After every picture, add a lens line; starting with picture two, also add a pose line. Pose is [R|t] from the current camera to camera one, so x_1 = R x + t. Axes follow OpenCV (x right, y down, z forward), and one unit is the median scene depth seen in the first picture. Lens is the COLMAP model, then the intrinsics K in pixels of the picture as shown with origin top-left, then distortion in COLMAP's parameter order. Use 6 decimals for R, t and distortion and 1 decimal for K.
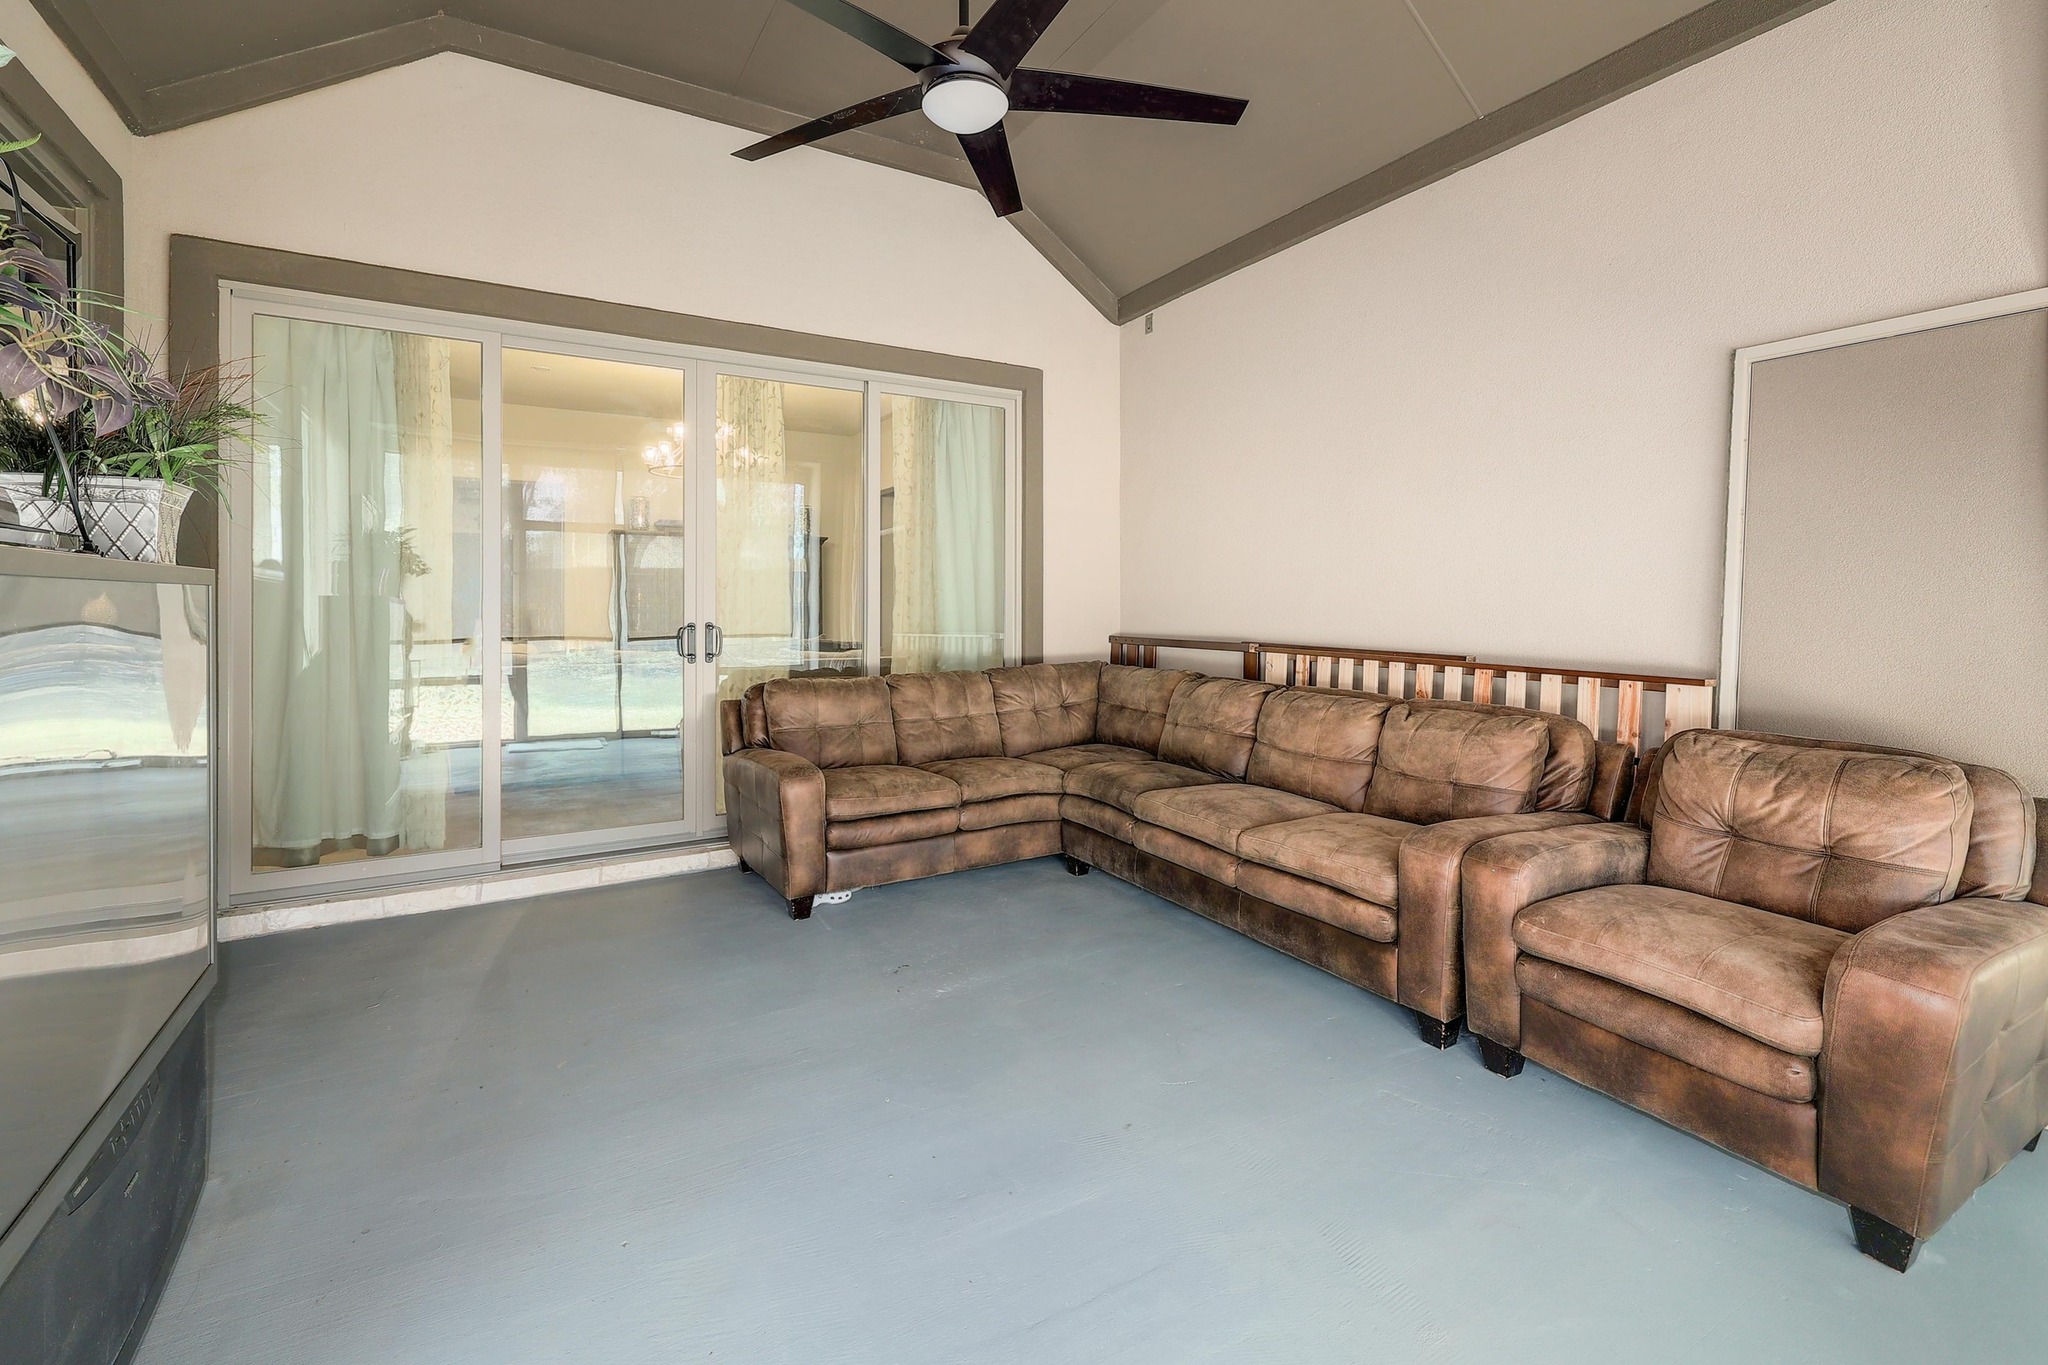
lens RADIAL K [[895.7, 0, 1024.6], [0, 895.7, 607.0], [0, 0, 1]] dist [-0.003302, 0.000220]
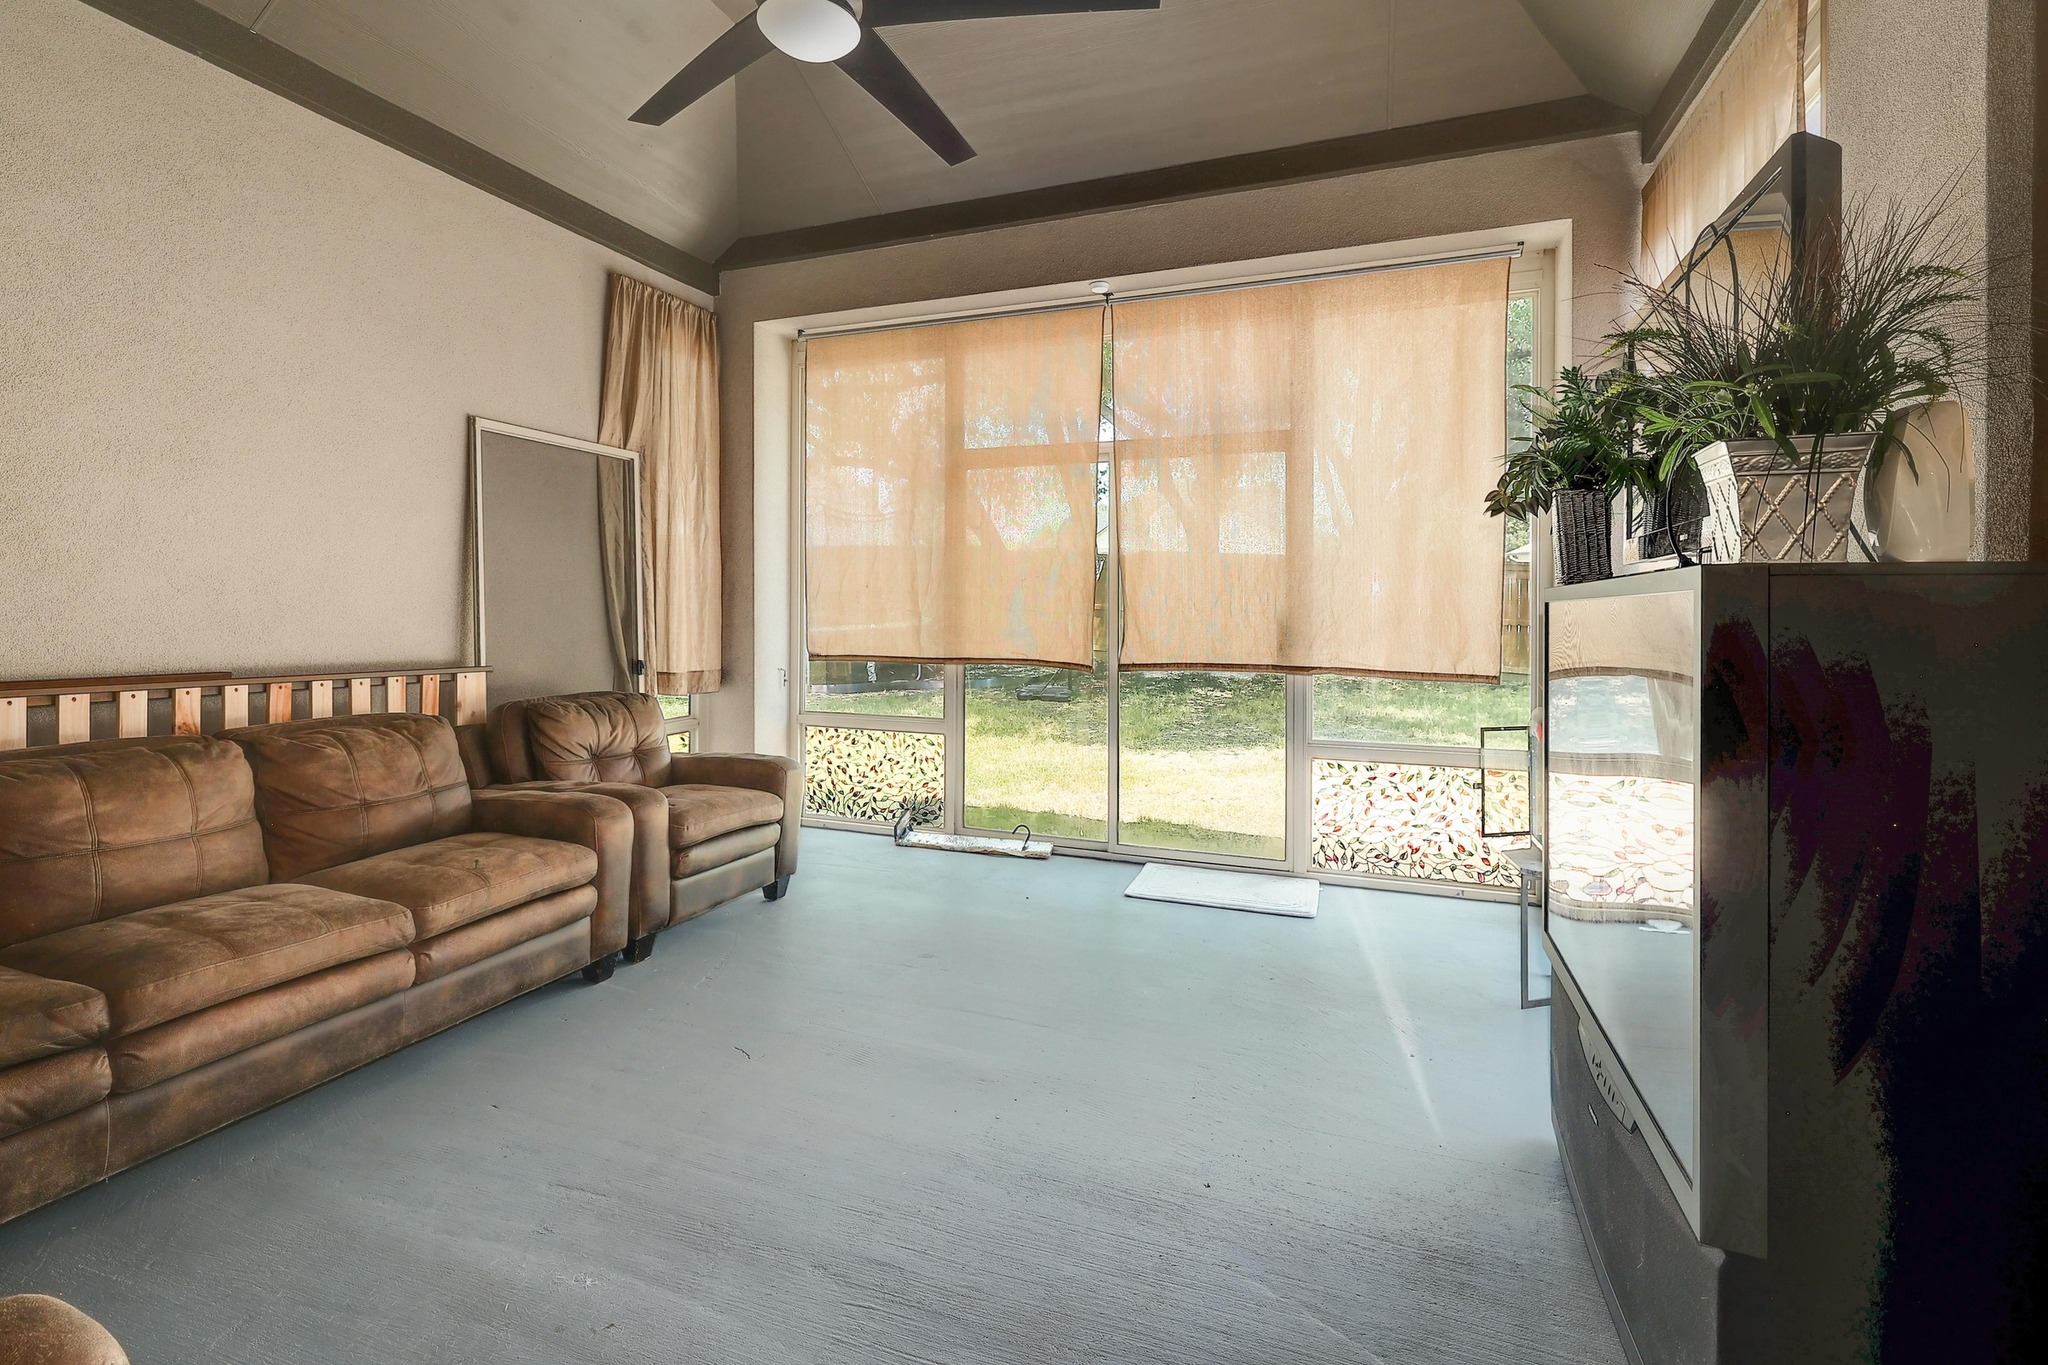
lens RADIAL K [[895.7, 0, 1024.6], [0, 895.7, 607.0], [0, 0, 1]] dist [-0.003302, 0.000220]
pose [[-0.622803, 0.001622, 0.782377, -0.599285], [-0.002922, 0.999986, -0.004399, -0.002646], [-0.782373, -0.005026, -0.622789, 0.949415]]
